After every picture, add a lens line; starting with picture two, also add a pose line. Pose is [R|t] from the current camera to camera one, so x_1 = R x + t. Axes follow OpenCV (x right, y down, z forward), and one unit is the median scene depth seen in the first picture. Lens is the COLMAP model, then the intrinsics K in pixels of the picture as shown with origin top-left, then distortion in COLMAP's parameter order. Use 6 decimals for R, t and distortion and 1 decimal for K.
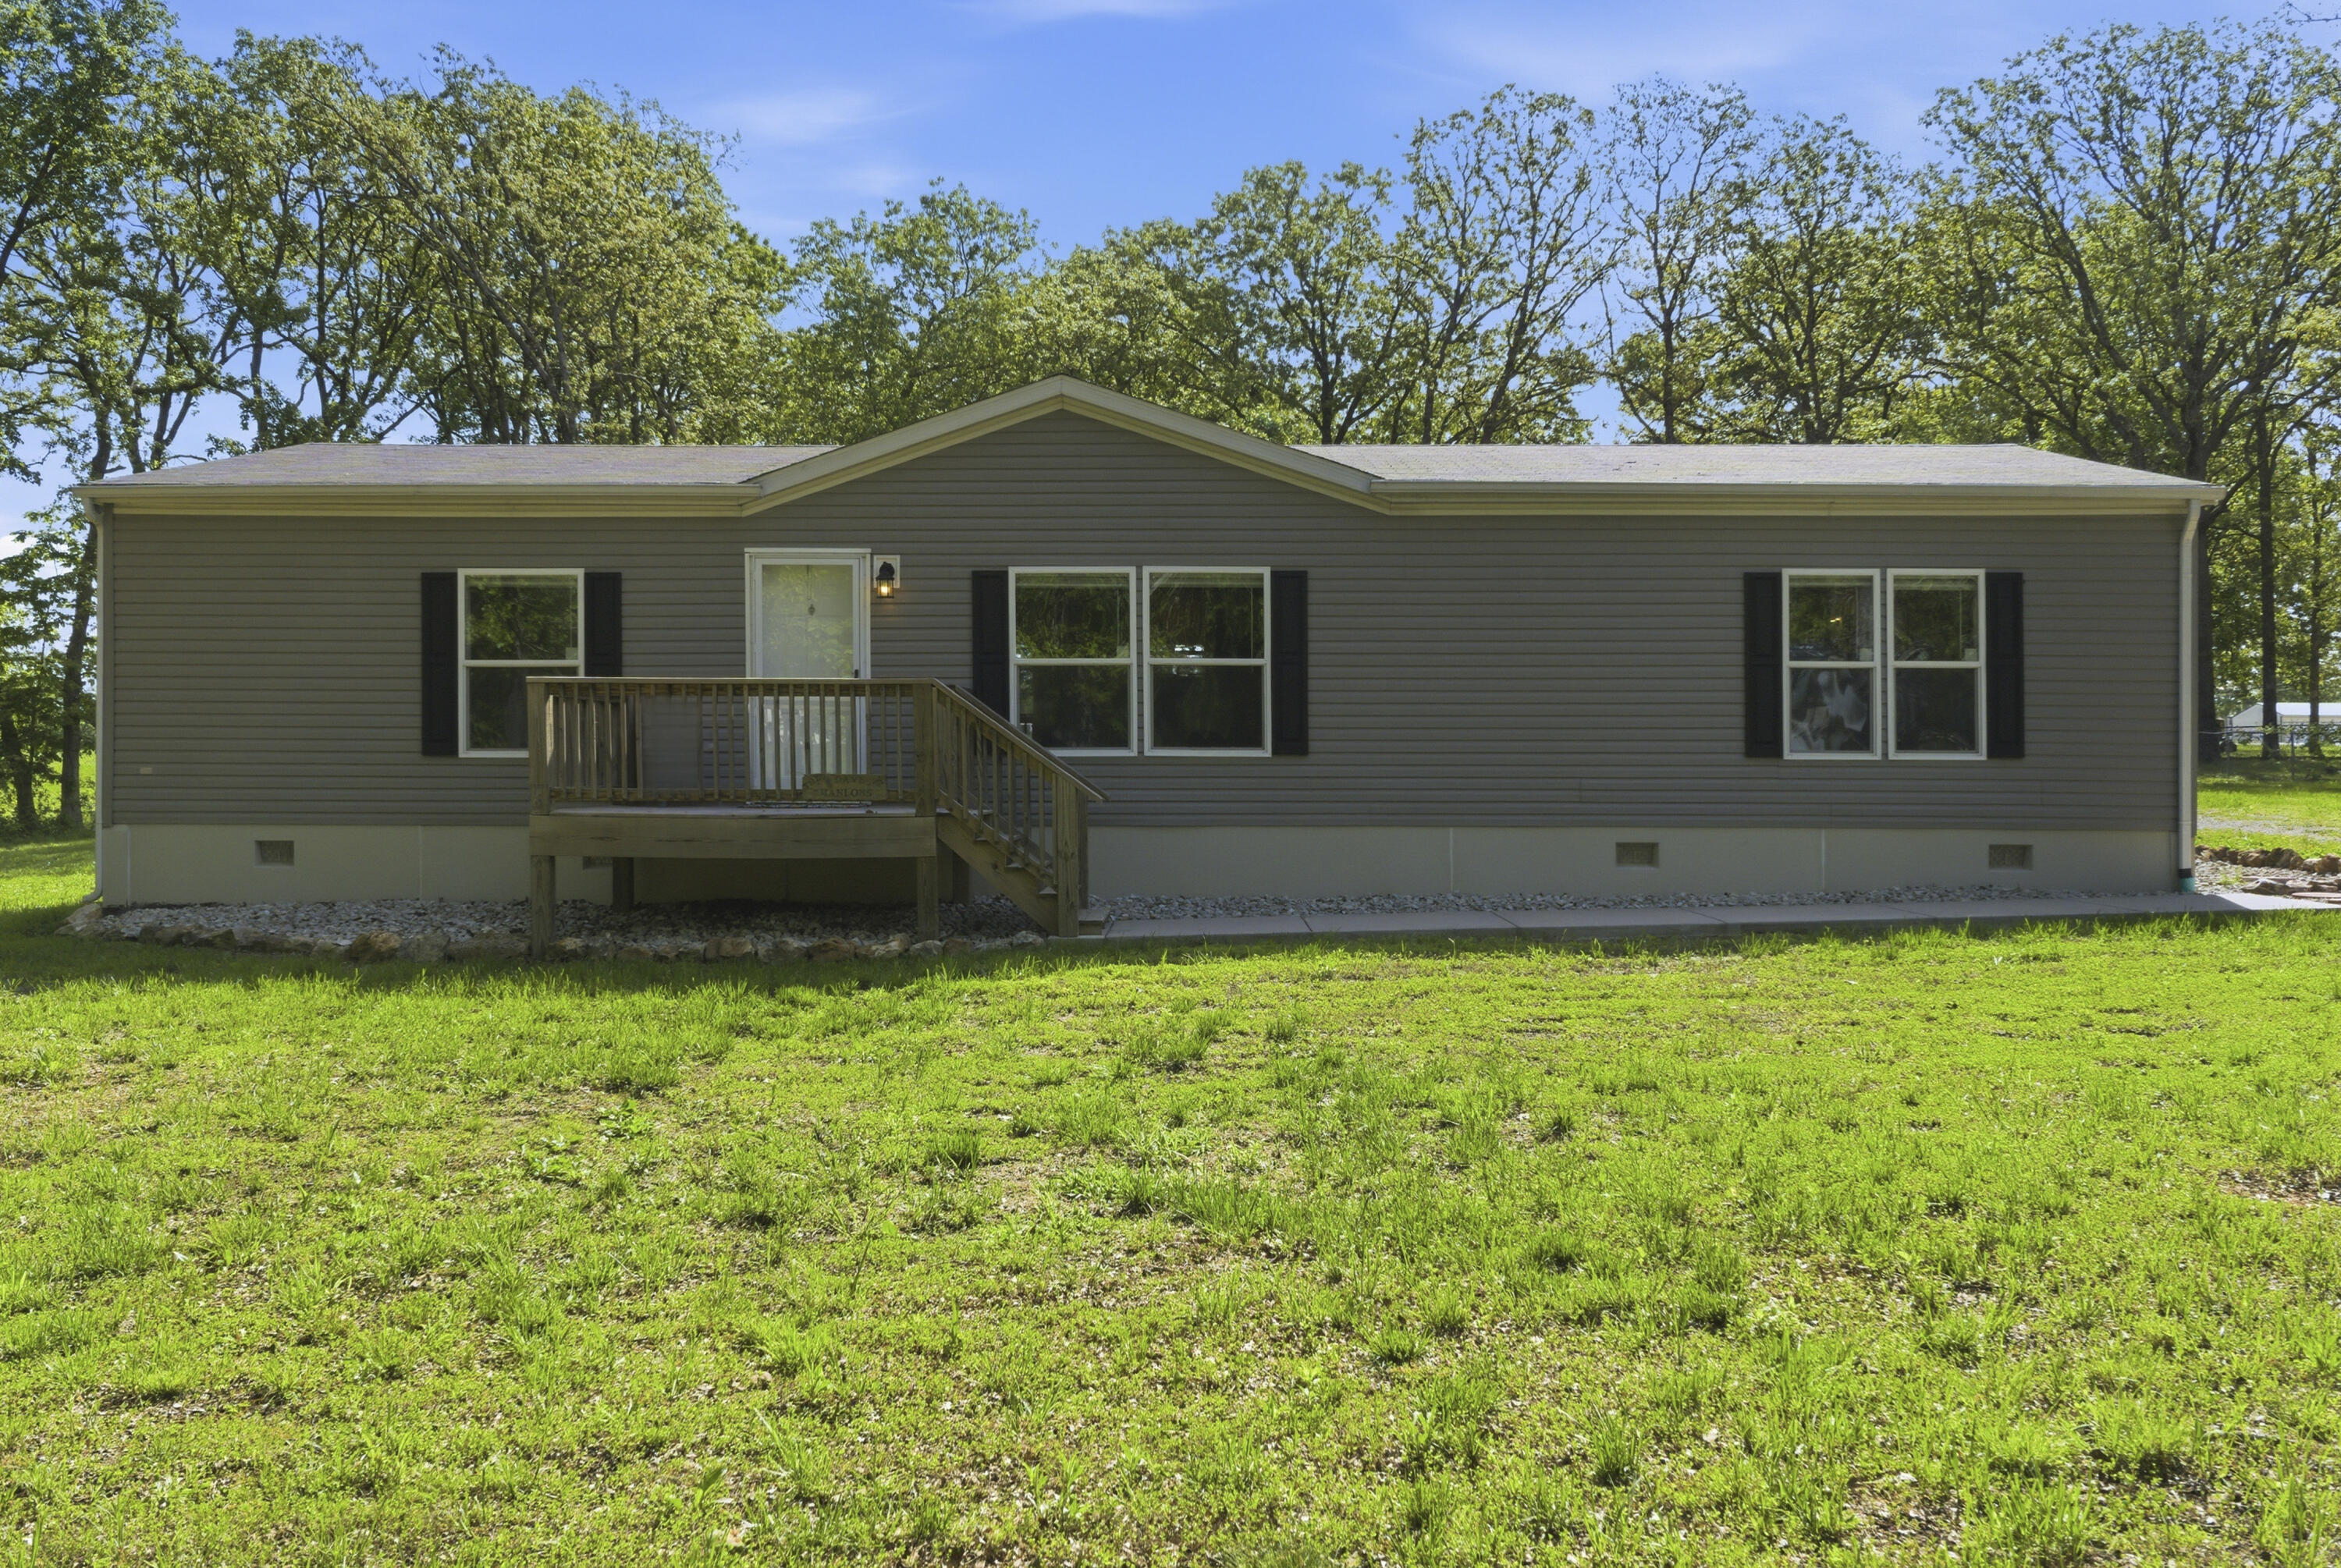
lens RADIAL K [[2018.2, 0, 1170.5], [0, 2018.2, 784.0], [0, 0, 1]] dist [-0.001797, 0.003578]
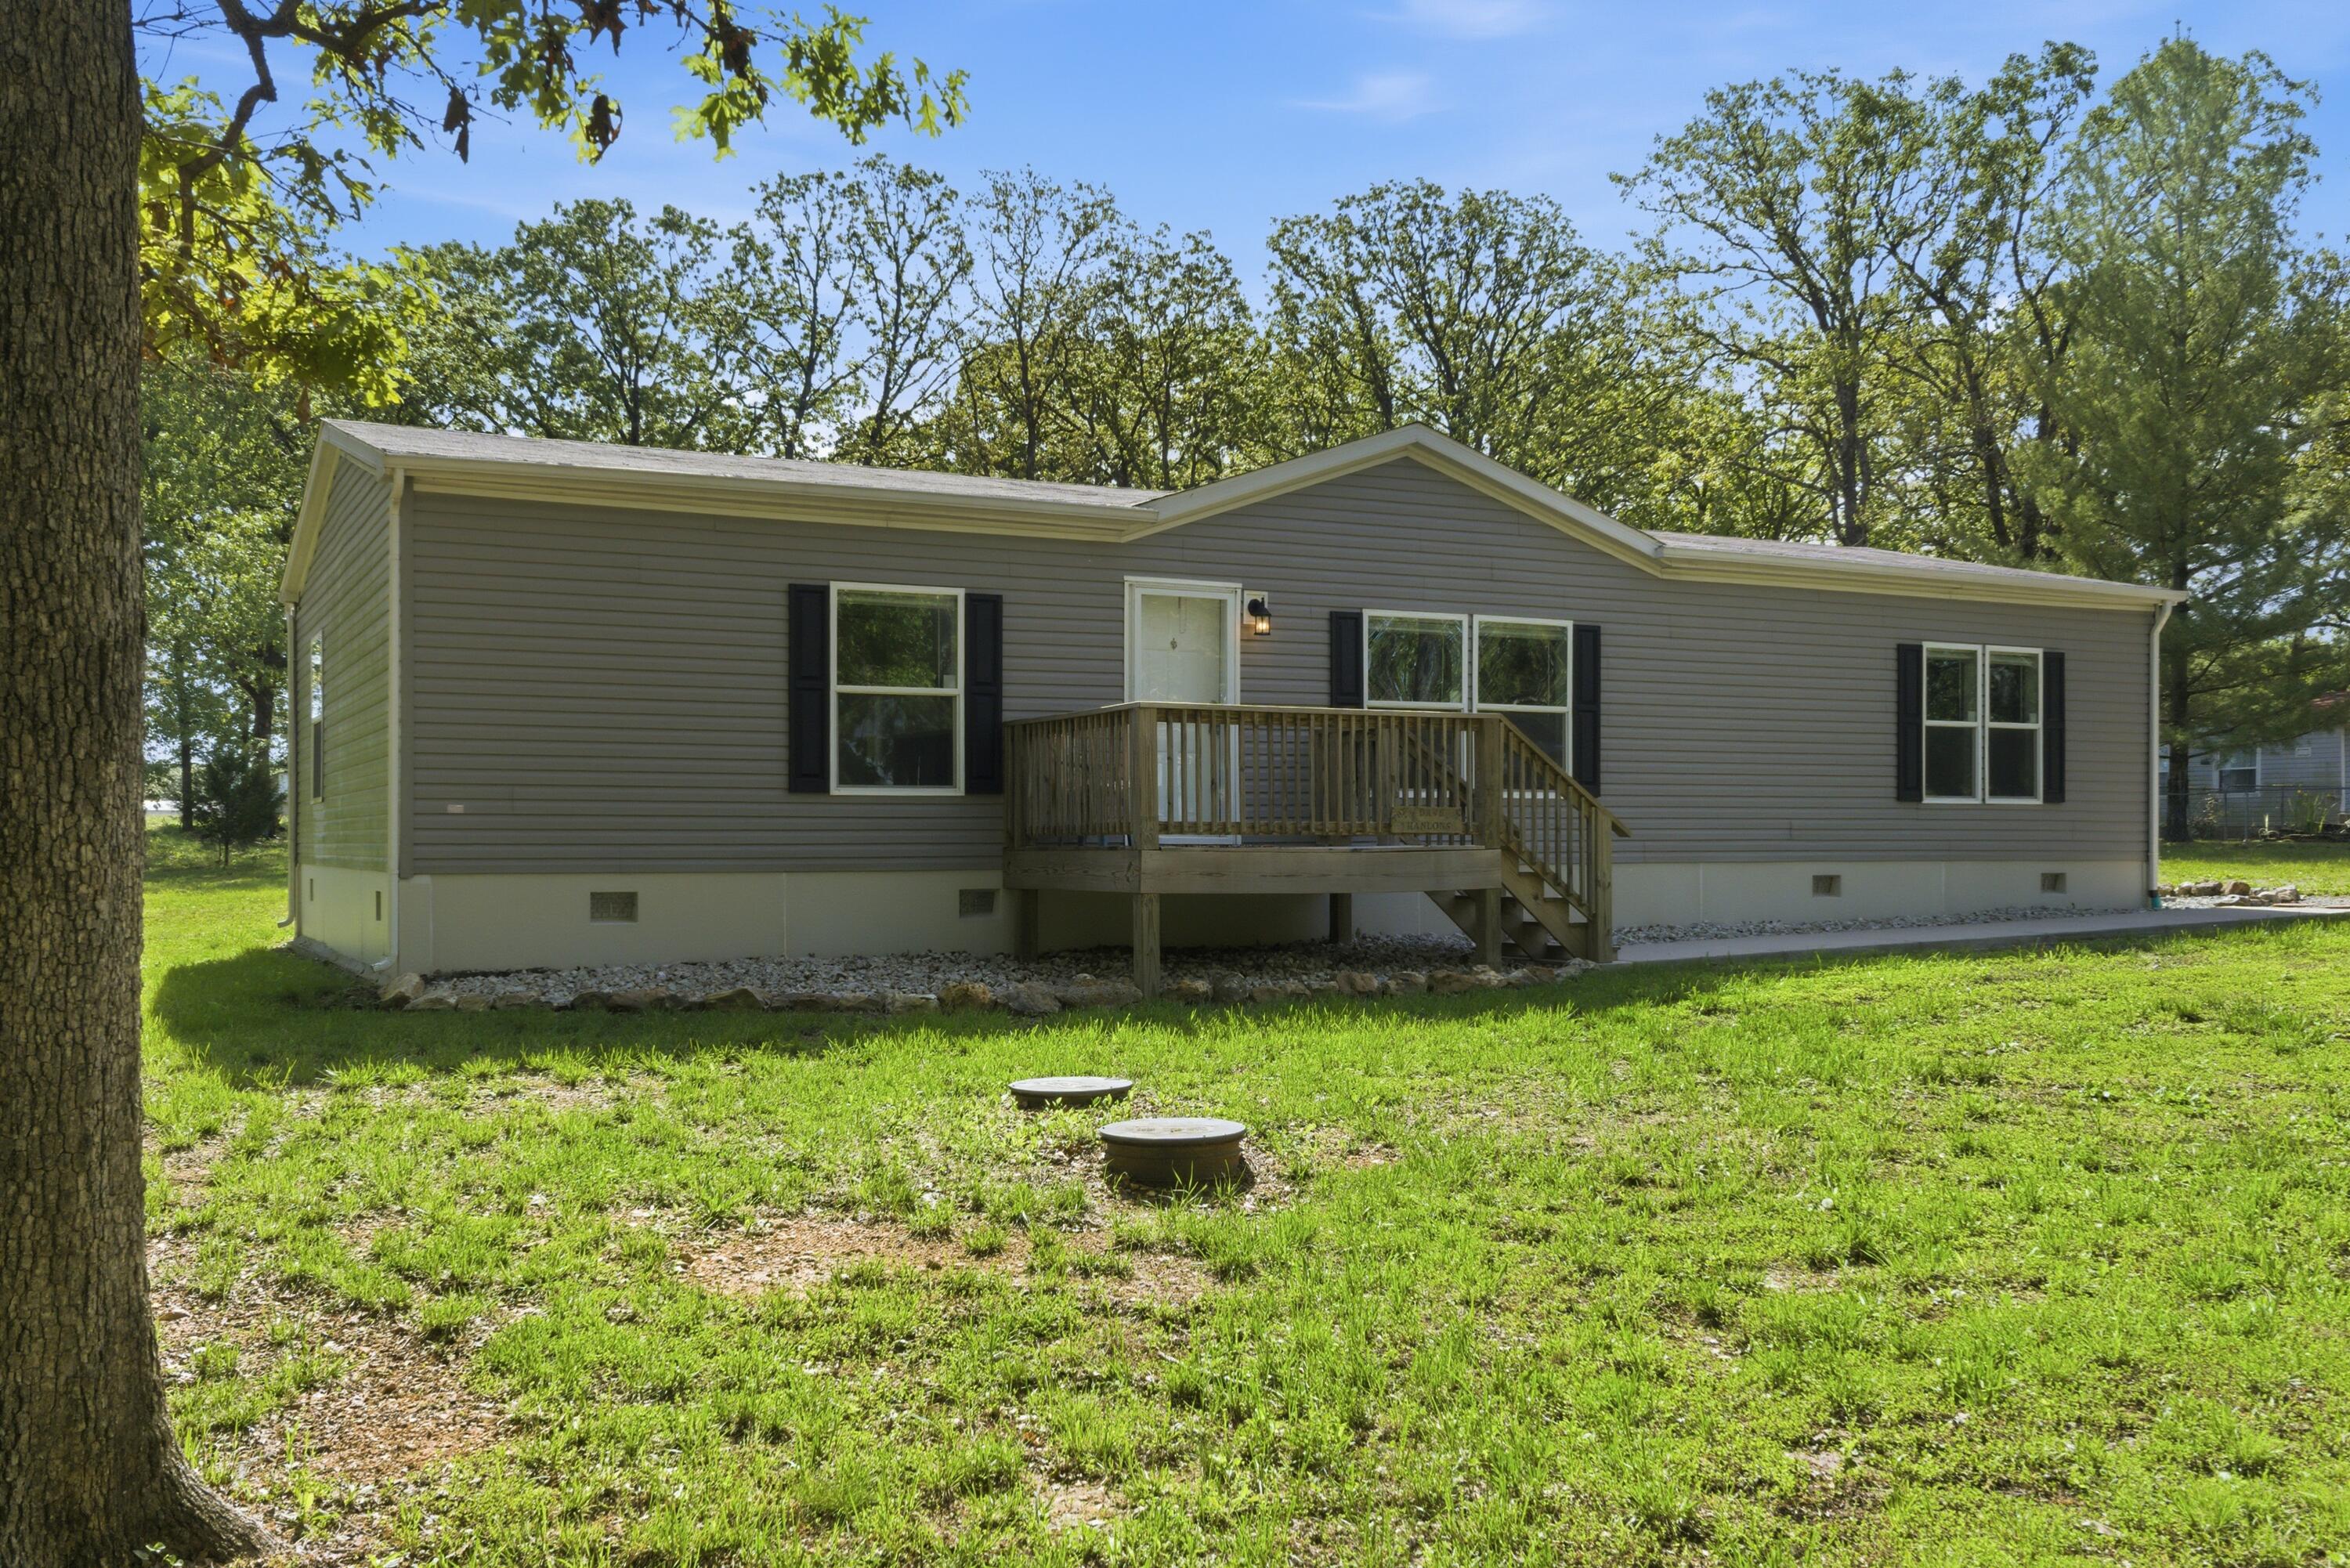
lens RADIAL K [[2026.1, 0, 1175.0], [0, 2026.1, 784.0], [0, 0, 1]] dist [-0.001797, 0.003578]
pose [[0.894062, 0.008359, 0.447864, -0.614161], [-0.010809, 0.999937, 0.002915, -0.022339], [-0.447812, -0.007447, 0.894097, 0.139358]]
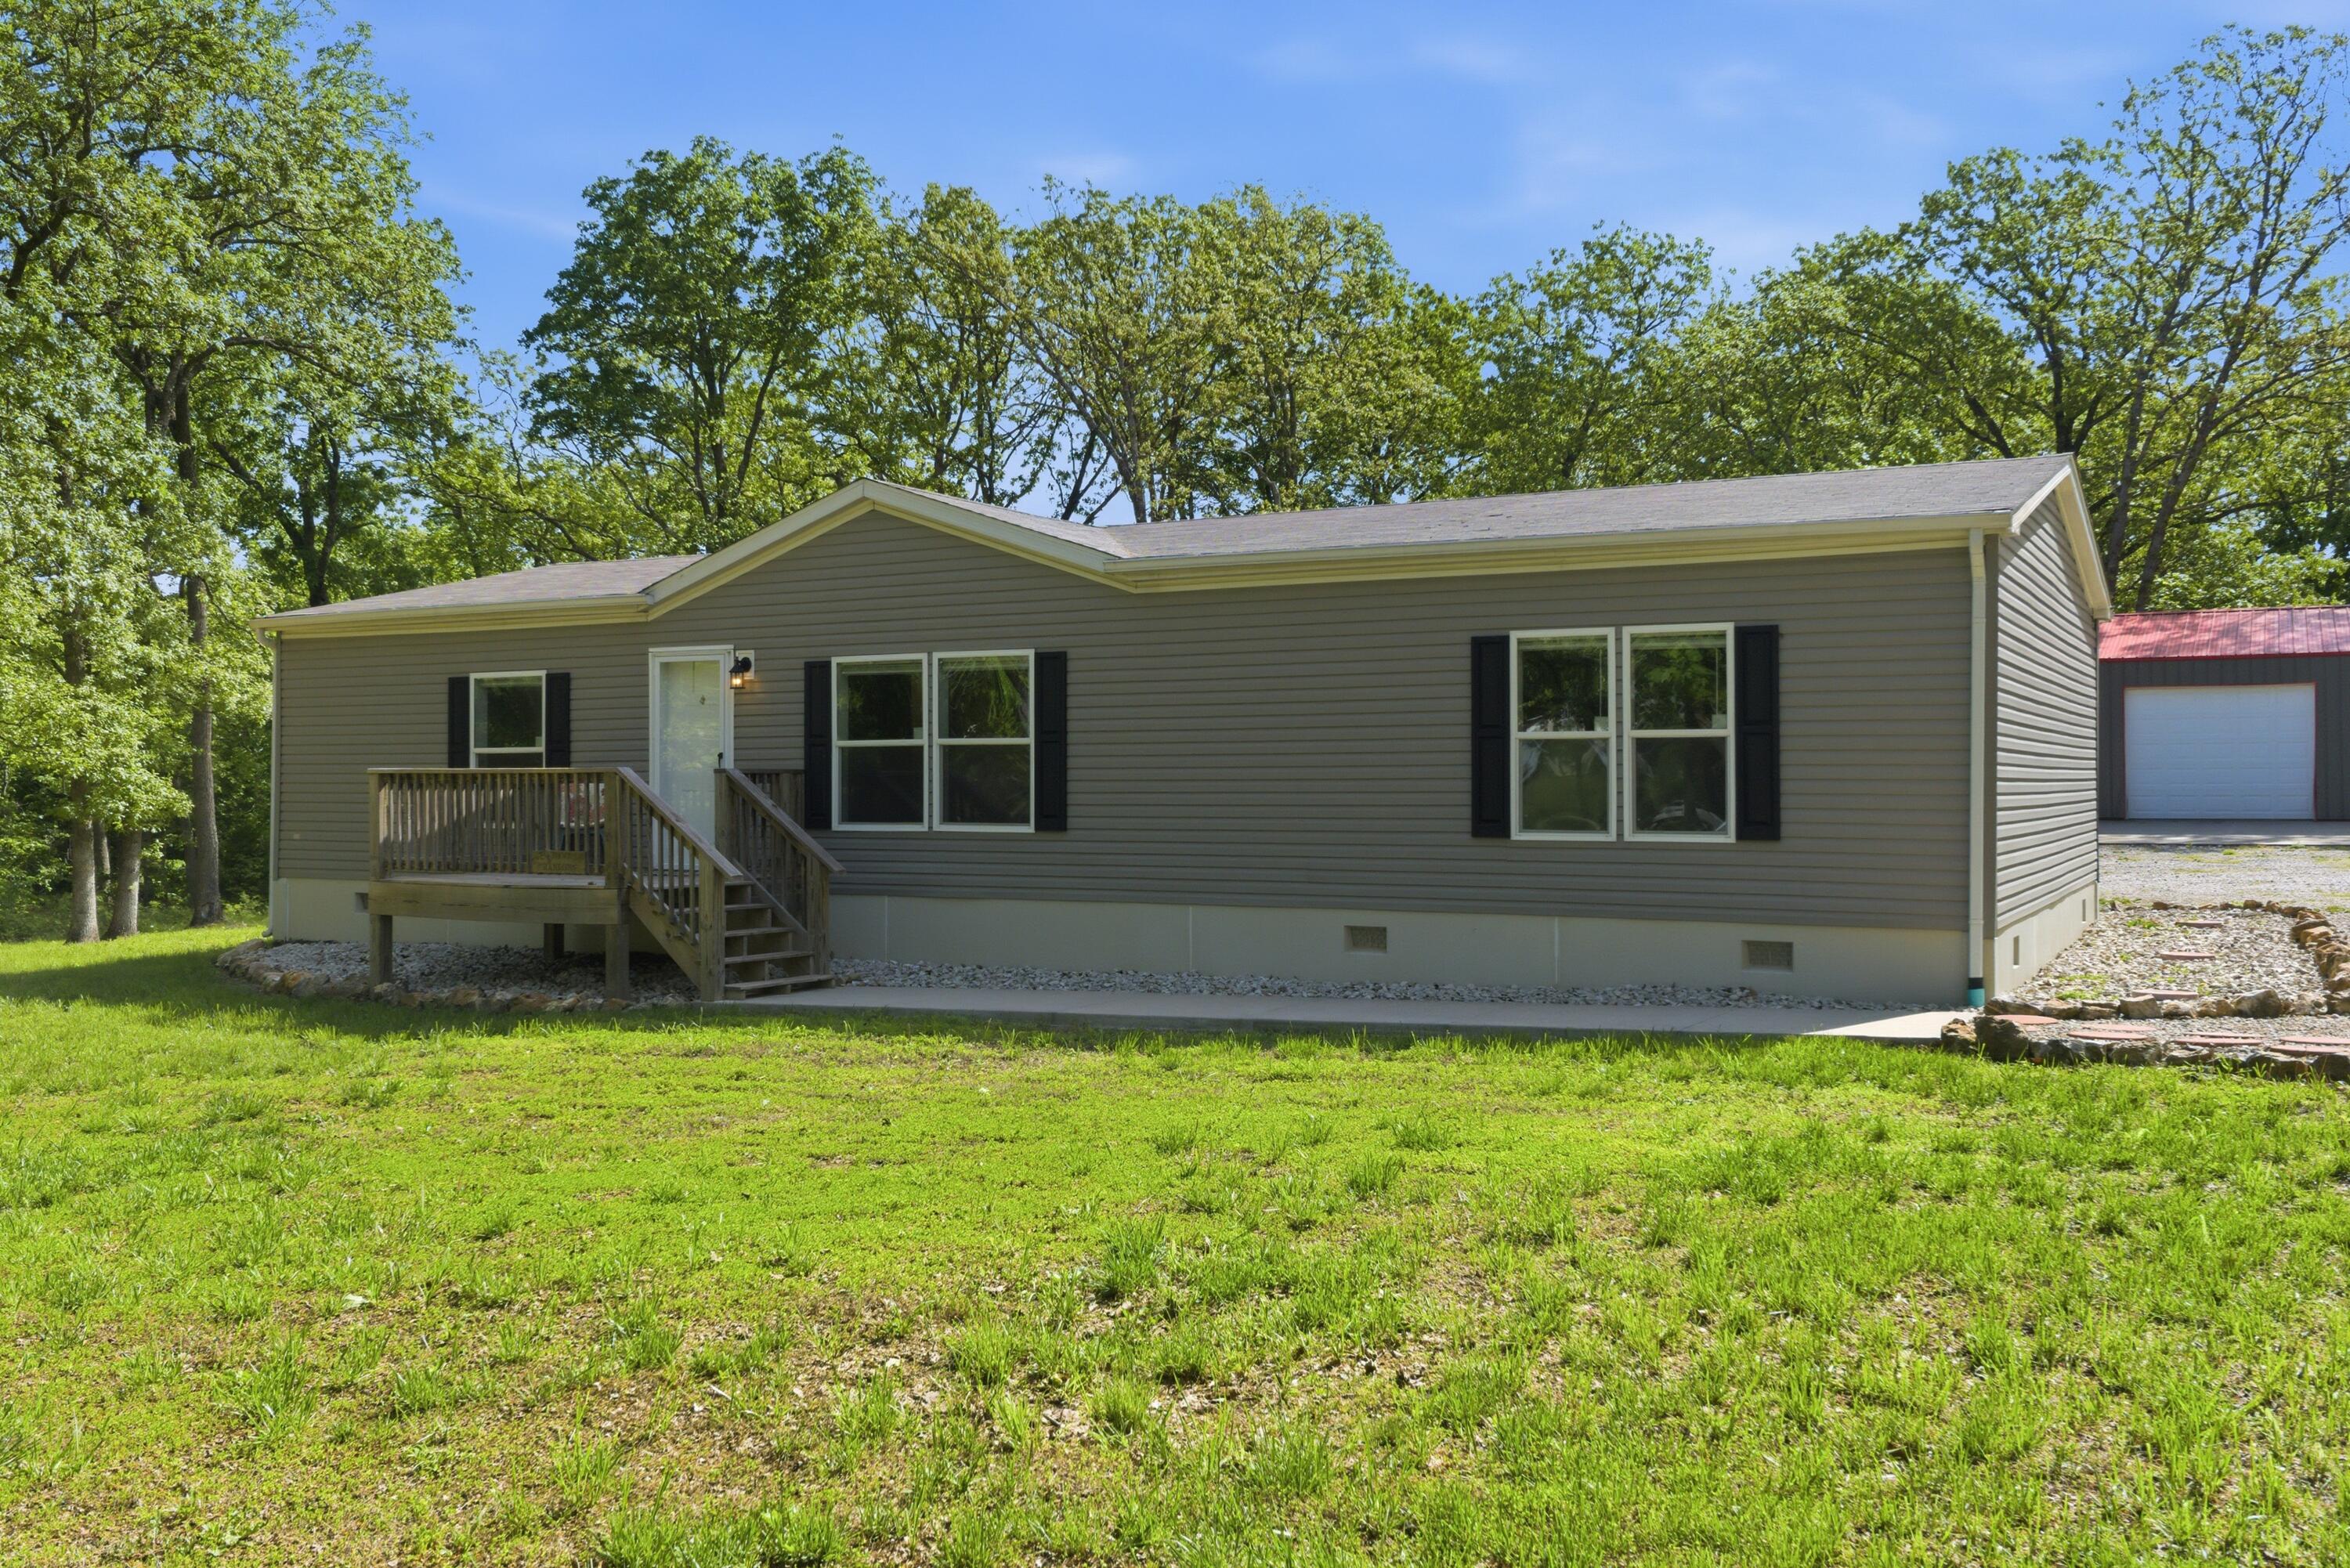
lens RADIAL K [[2026.1, 0, 1175.0], [0, 2026.1, 784.0], [0, 0, 1]] dist [-0.001797, 0.003578]
pose [[0.881647, -0.003149, -0.471900, 0.602439], [-0.005820, 0.999829, -0.017546, -0.020545], [0.471874, 0.018216, 0.881478, 0.119752]]
